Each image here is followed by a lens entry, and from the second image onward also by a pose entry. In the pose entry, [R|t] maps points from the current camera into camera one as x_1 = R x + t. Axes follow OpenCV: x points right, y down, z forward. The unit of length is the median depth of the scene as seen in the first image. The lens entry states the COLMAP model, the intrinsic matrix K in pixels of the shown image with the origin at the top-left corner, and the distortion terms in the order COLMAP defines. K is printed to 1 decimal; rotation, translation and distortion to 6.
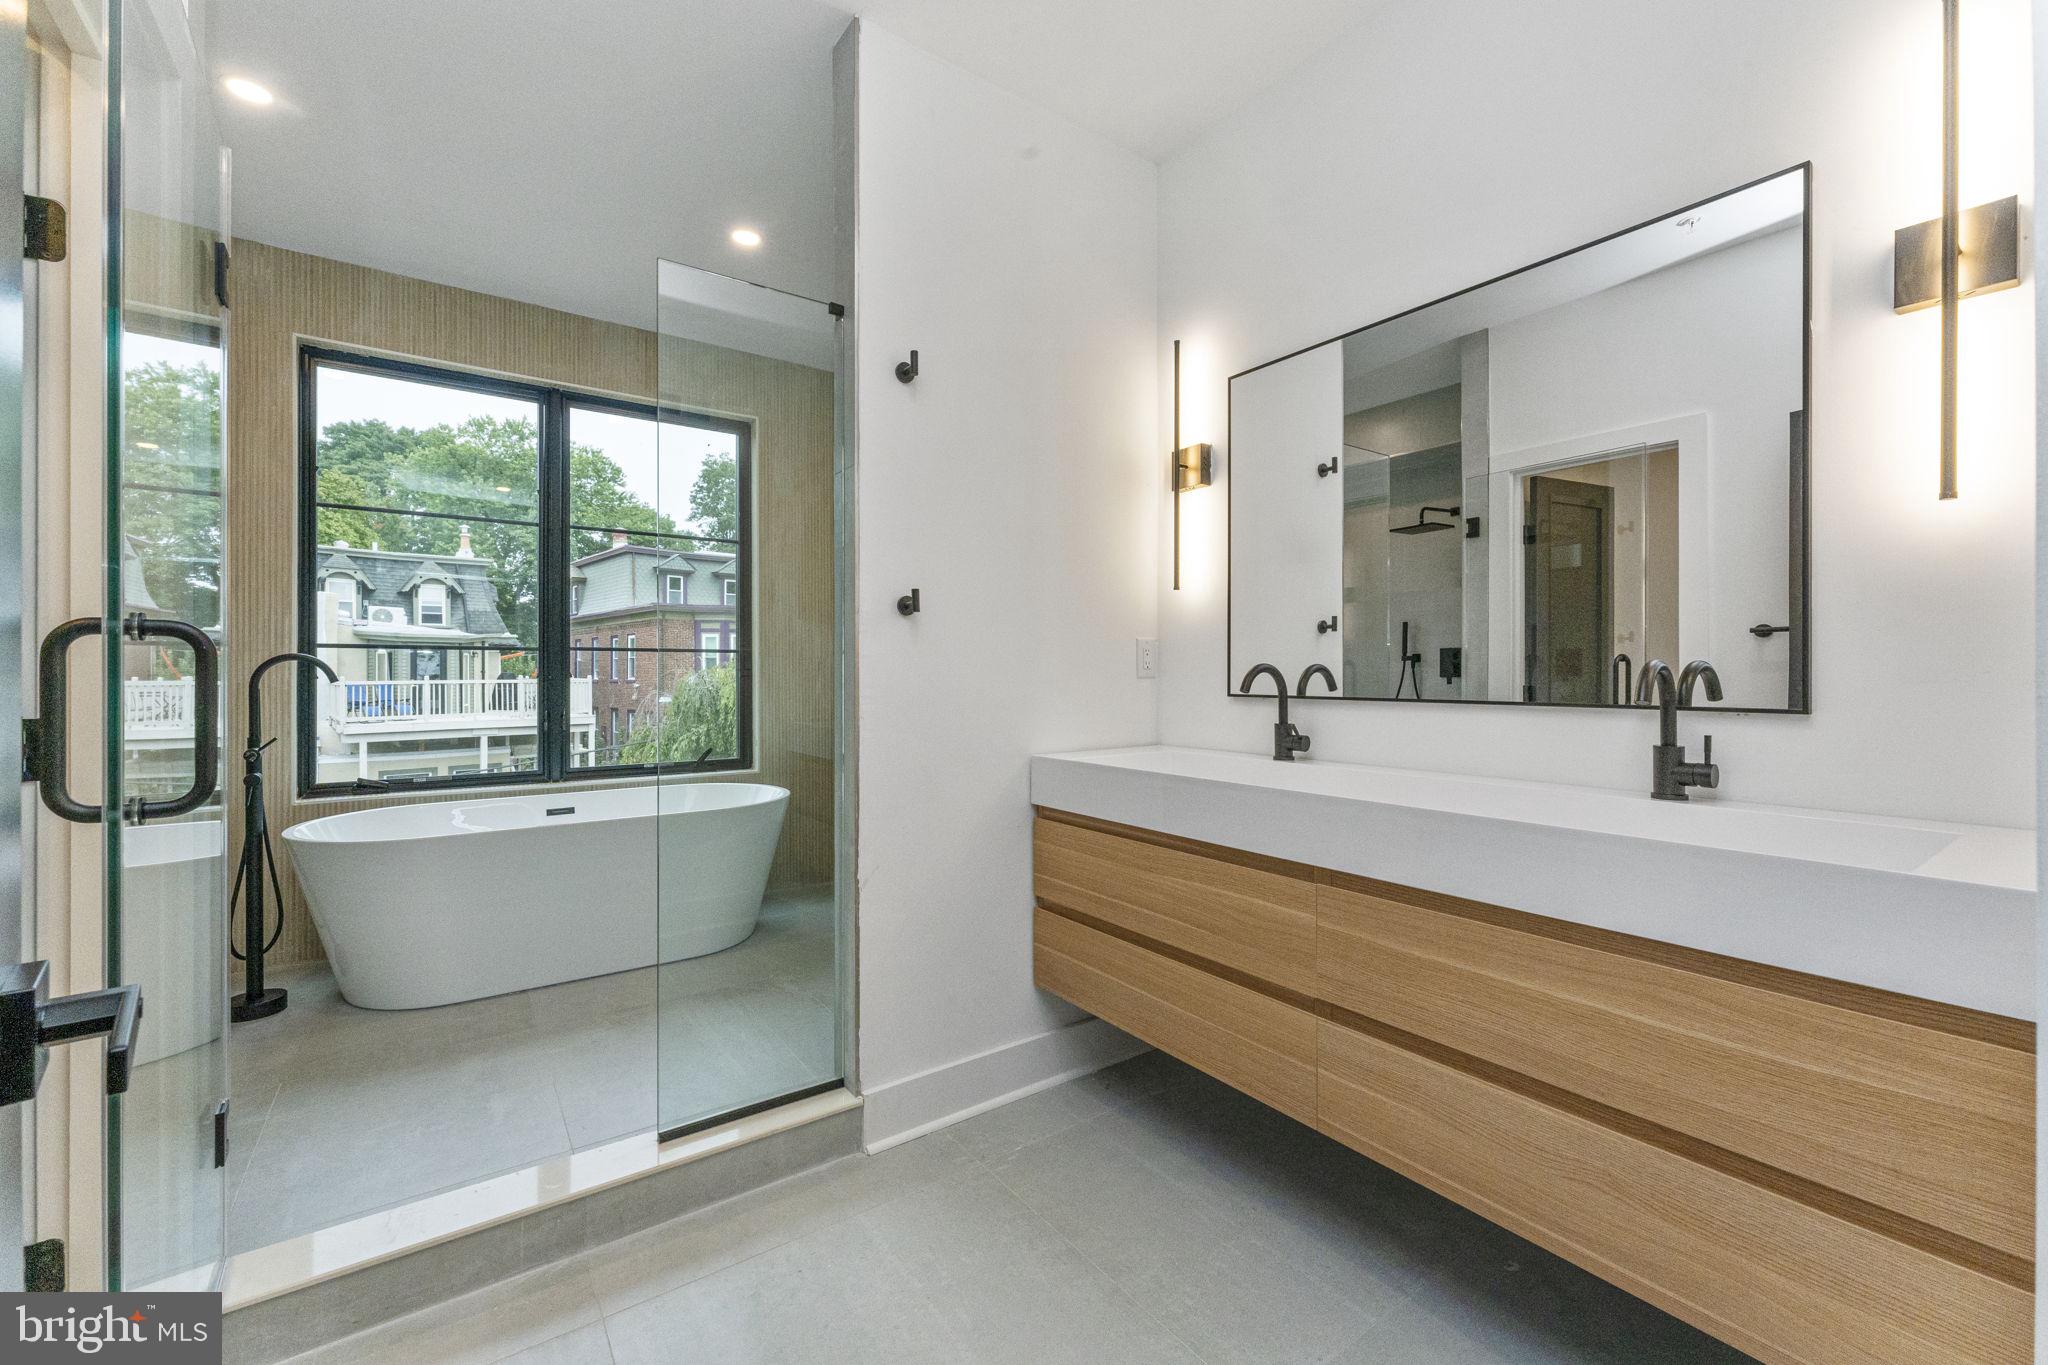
lens RADIAL K [[824.7, 0, 1016.8], [0, 824.7, 669.9], [0, 0, 1]] dist [-0.002897, 0.000192]
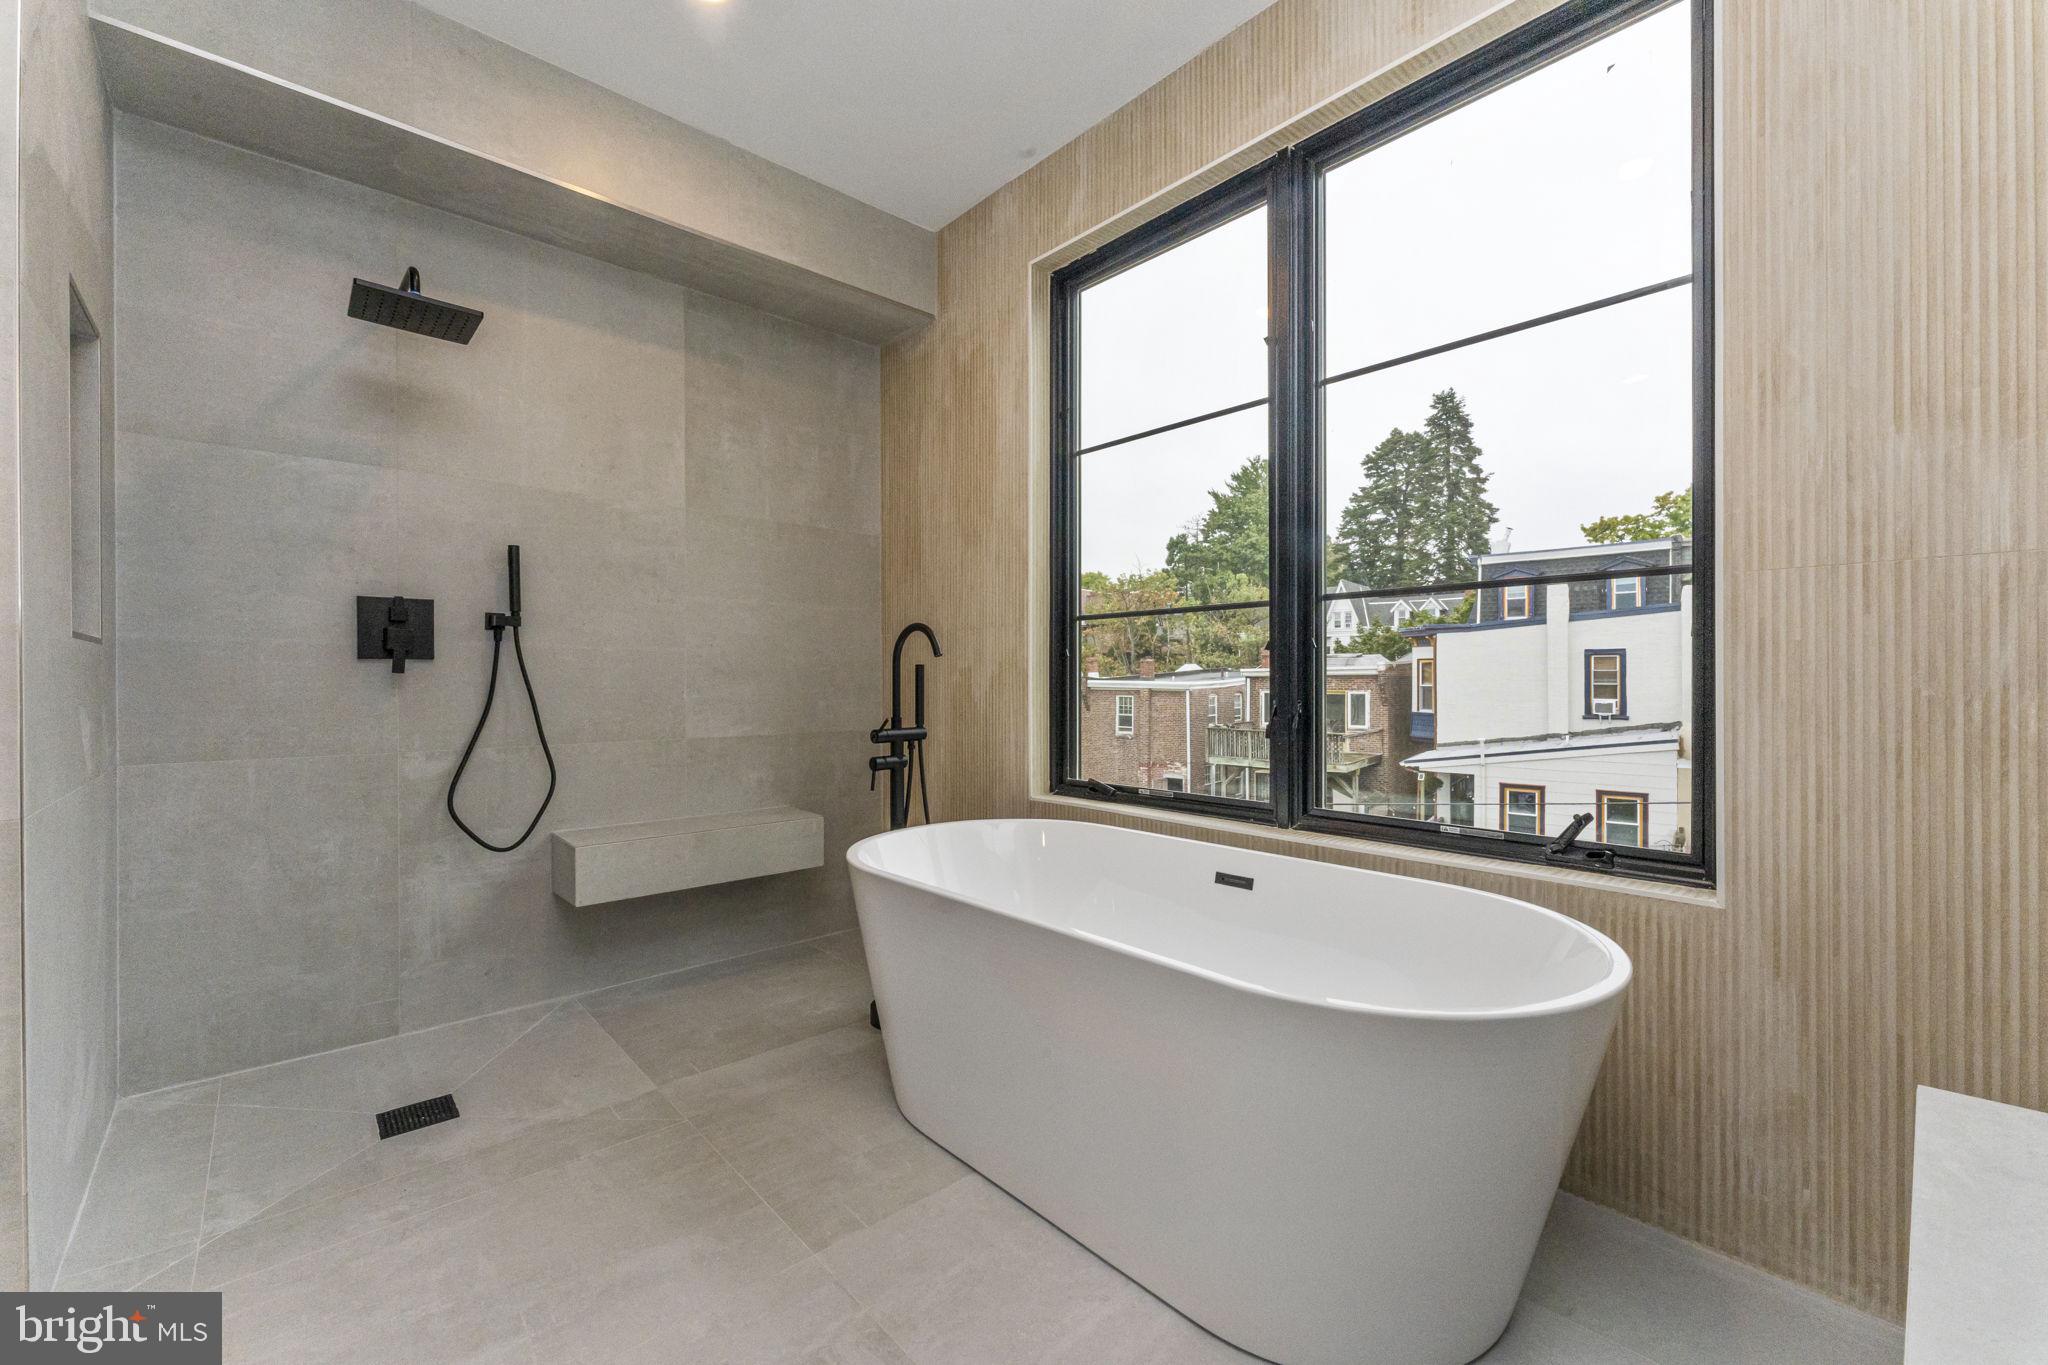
lens RADIAL K [[824.7, 0, 1024.5], [0, 824.7, 678.0], [0, 0, 1]] dist [-0.002897, 0.000192]
pose [[0.137611, -0.004490, -0.990476, -0.008059], [-0.002810, 0.999984, -0.004923, 0.035757], [0.990482, 0.003460, 0.137597, 0.800938]]
